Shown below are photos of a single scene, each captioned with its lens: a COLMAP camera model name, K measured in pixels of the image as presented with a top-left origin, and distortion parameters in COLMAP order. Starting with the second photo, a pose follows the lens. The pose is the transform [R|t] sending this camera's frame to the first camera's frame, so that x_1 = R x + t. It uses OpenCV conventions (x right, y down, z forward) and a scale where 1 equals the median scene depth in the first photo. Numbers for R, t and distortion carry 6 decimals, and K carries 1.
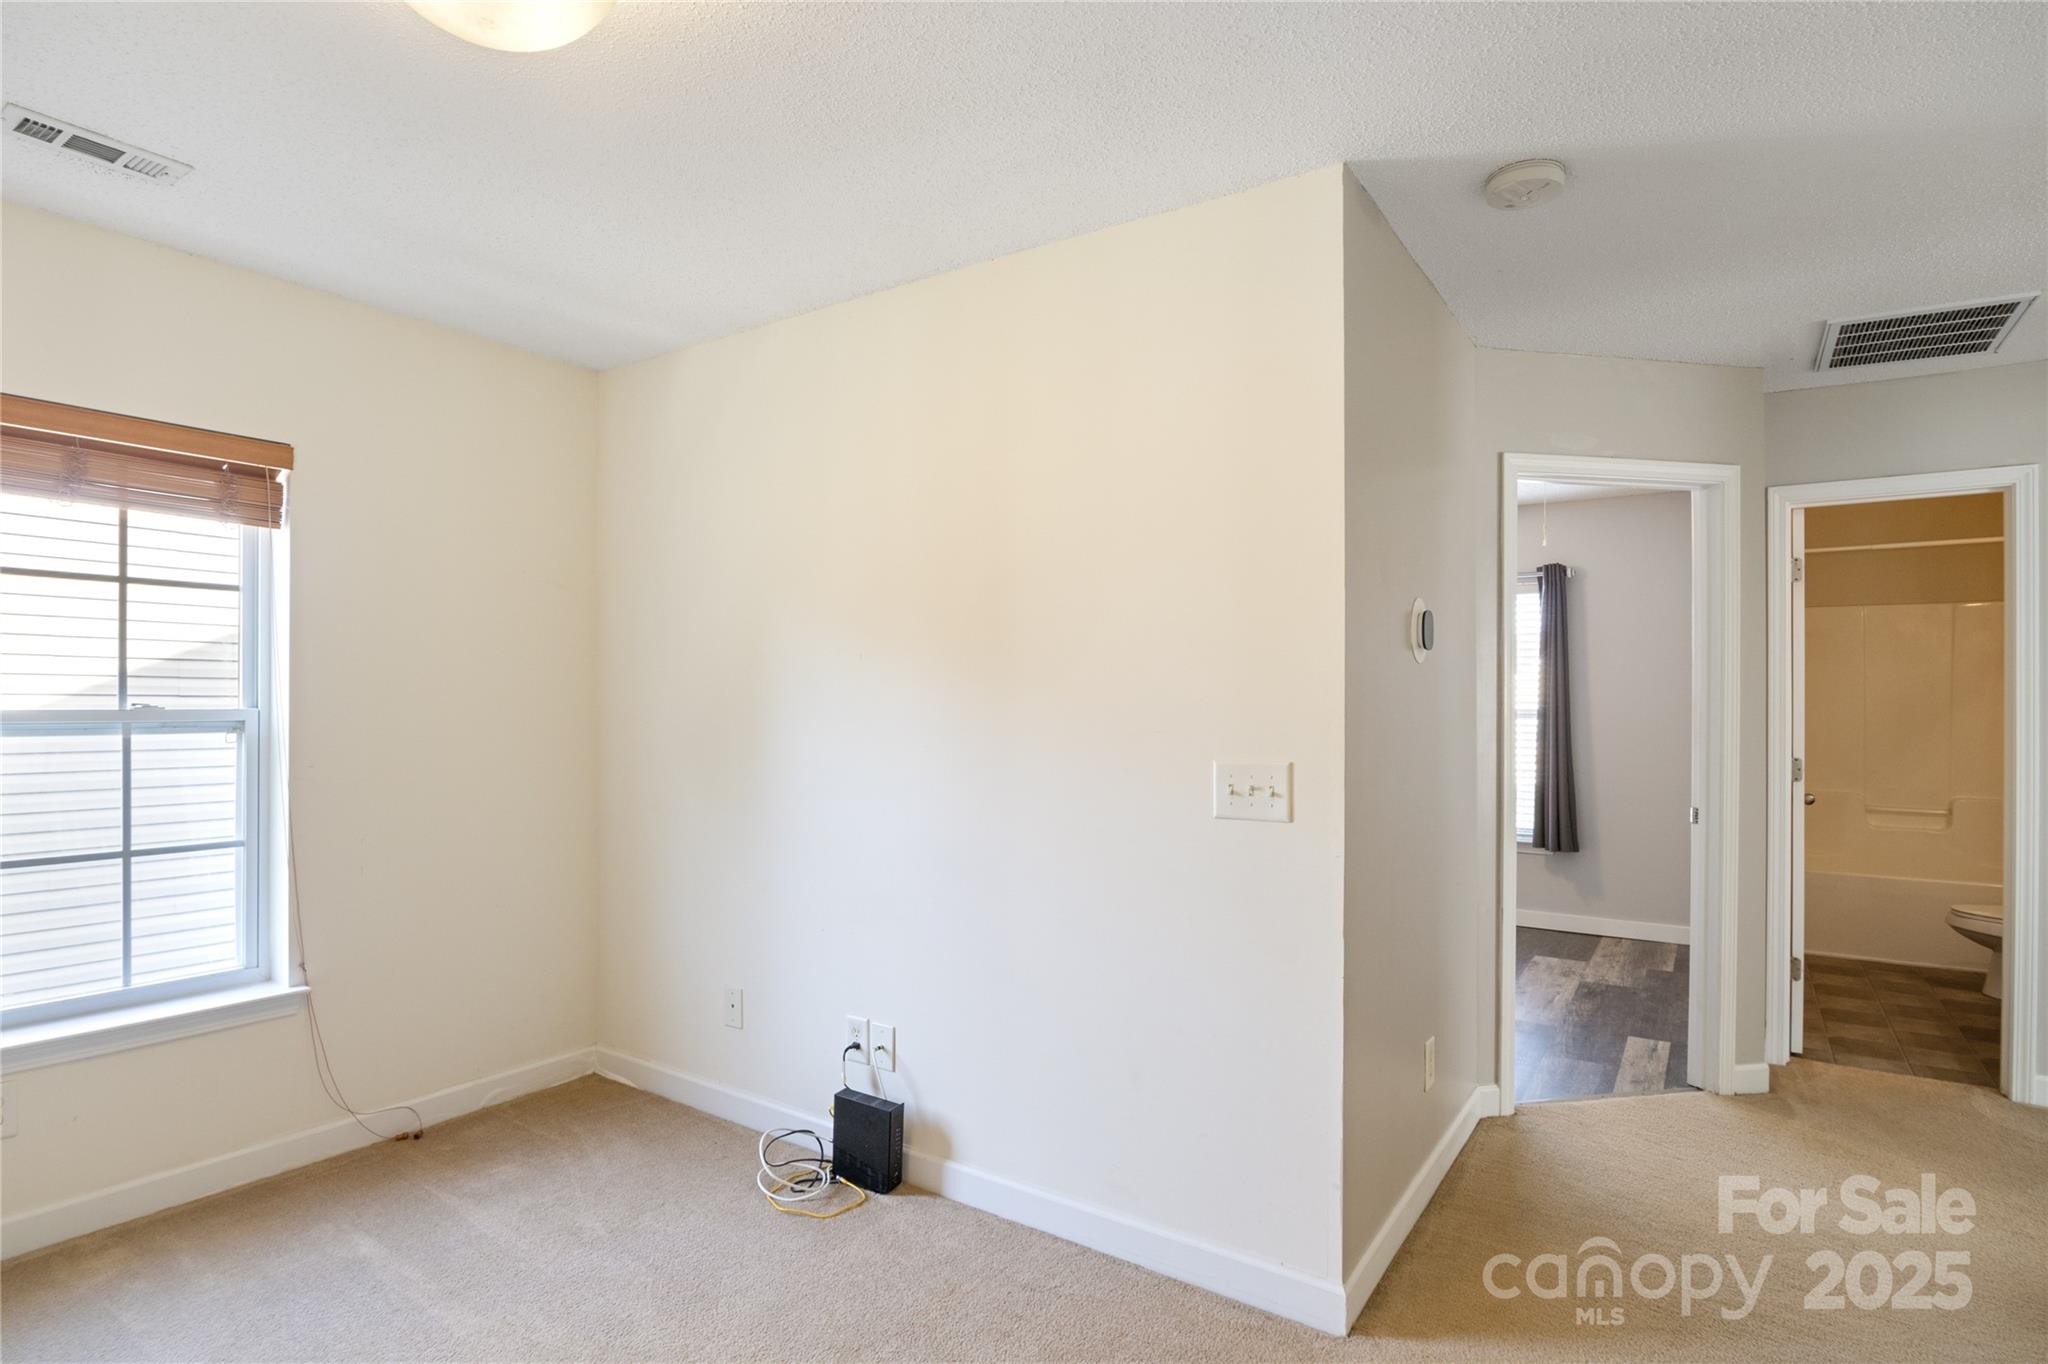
lens RADIAL K [[1050.0, 0, 1018.3], [0, 1050.0, 699.8], [0, 0, 1]] dist [0.006985, -0.002545]
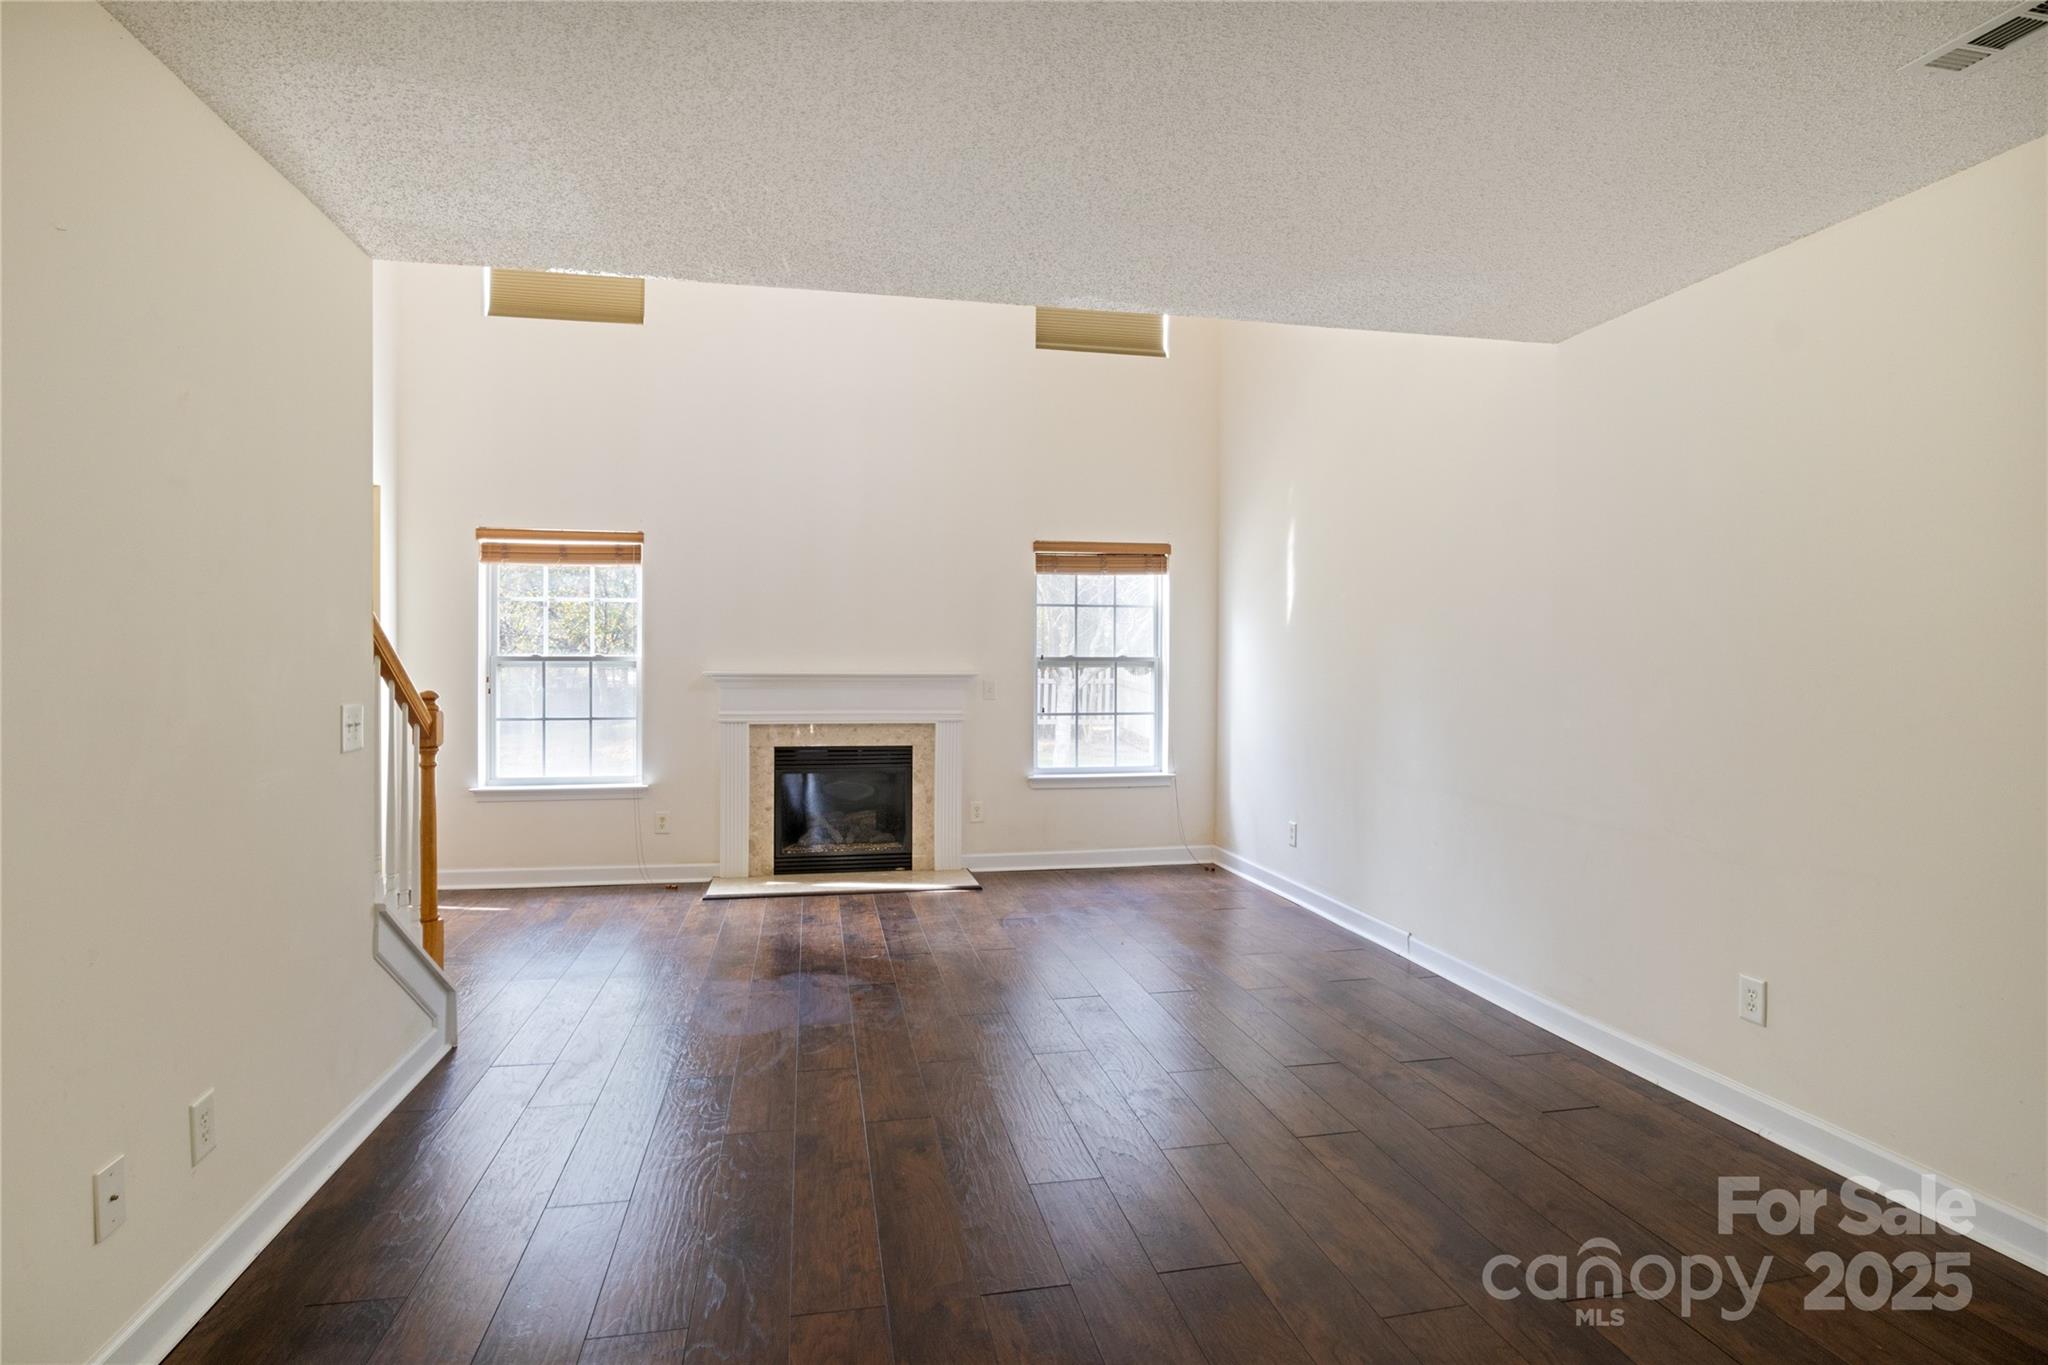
lens RADIAL K [[1050.0, 0, 959.1], [0, 1050.0, 669.2], [0, 0, 1]] dist [0.006985, -0.002545]
pose [[0.672025, 0.005092, -0.740511, 0.758262], [0.003601, 0.999942, 0.010144, 0.011318], [0.740520, -0.009484, 0.671967, -0.960081]]
